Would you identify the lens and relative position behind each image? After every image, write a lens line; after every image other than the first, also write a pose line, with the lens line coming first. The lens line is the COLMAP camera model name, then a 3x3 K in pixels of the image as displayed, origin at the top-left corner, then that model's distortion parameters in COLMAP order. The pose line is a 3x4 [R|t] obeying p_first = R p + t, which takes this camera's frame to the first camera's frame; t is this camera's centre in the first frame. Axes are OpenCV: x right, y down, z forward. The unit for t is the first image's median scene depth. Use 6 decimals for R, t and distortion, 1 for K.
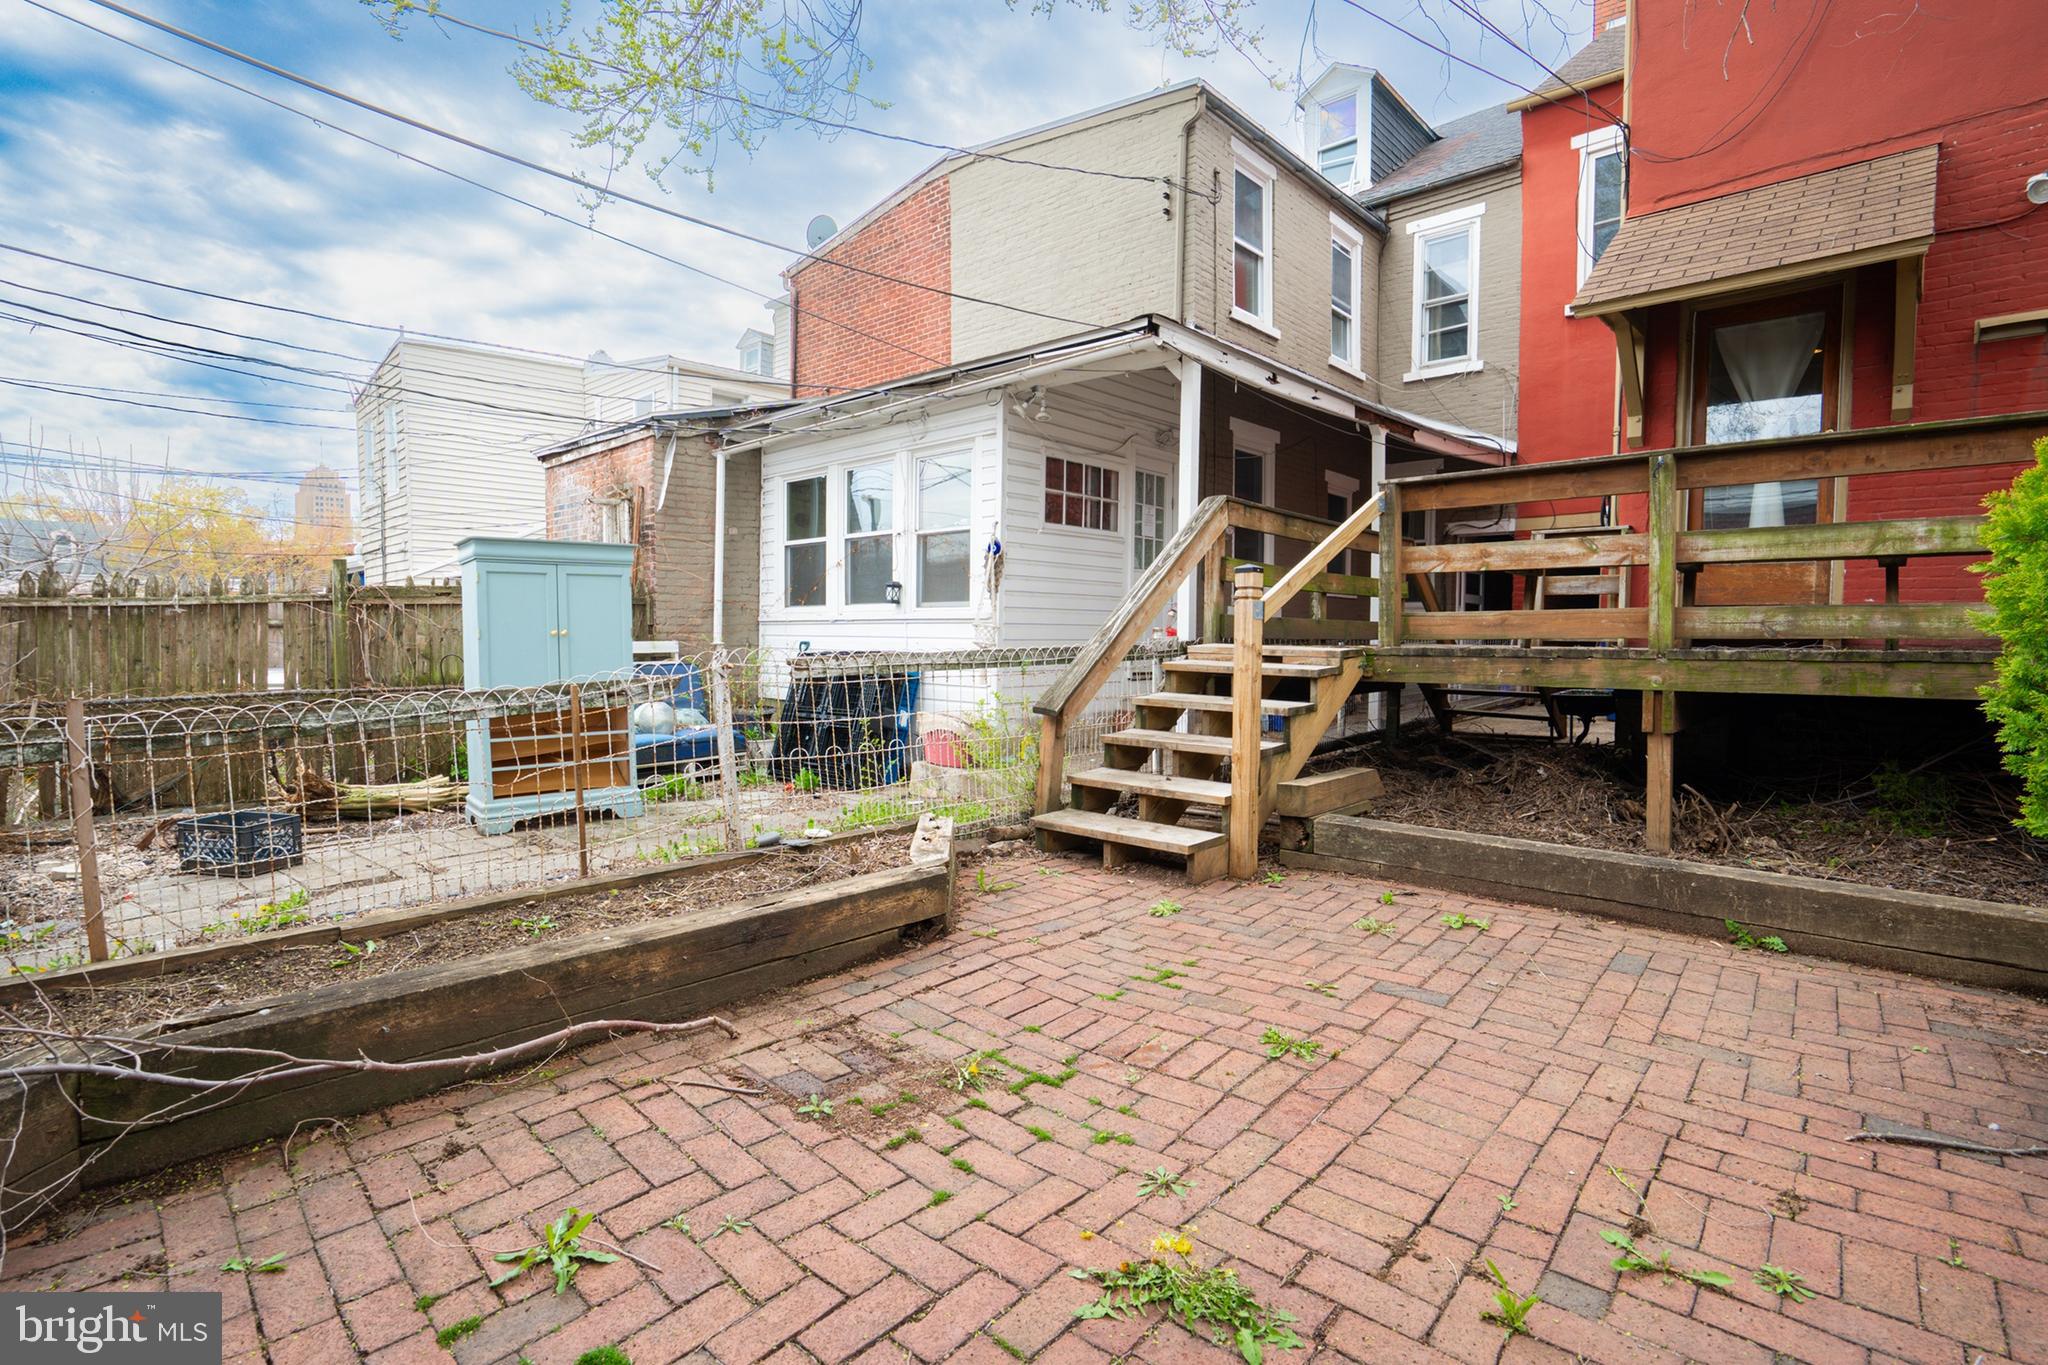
lens RADIAL K [[946.9, 0, 1028.2], [0, 946.9, 674.3], [0, 0, 1]] dist [-0.004117, -0.000291]
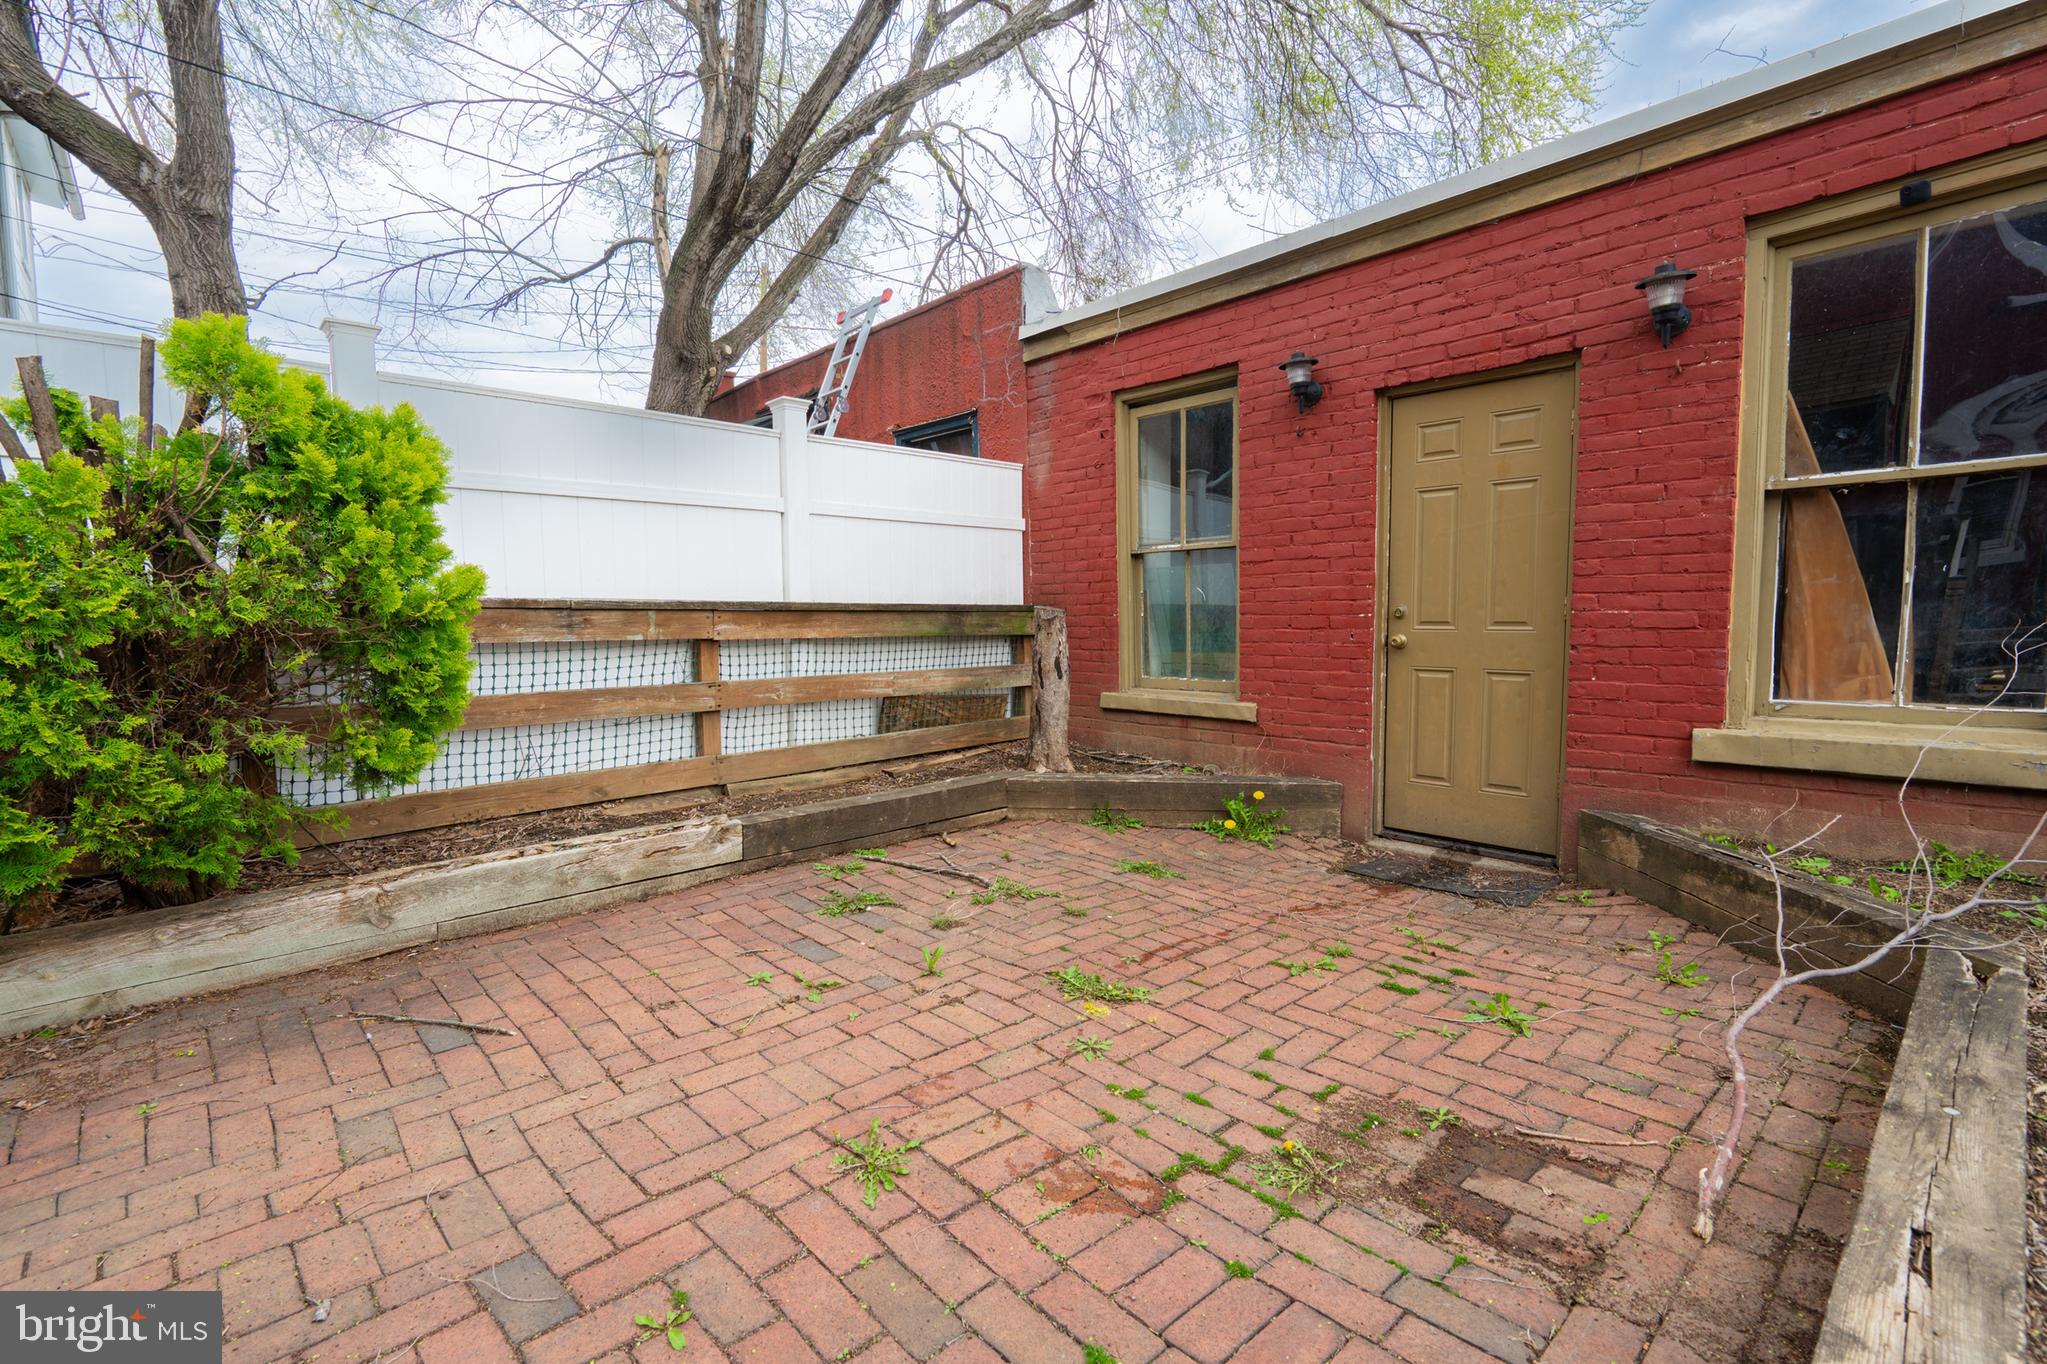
lens RADIAL K [[946.4, 0, 1021.0], [0, 946.4, 683.0], [0, 0, 1]] dist [-0.004117, -0.000291]
pose [[-0.996673, -0.002038, 0.081477, 0.111783], [0.006475, 0.994547, 0.104089, -0.067549], [-0.081245, 0.104271, -0.991225, 1.853991]]
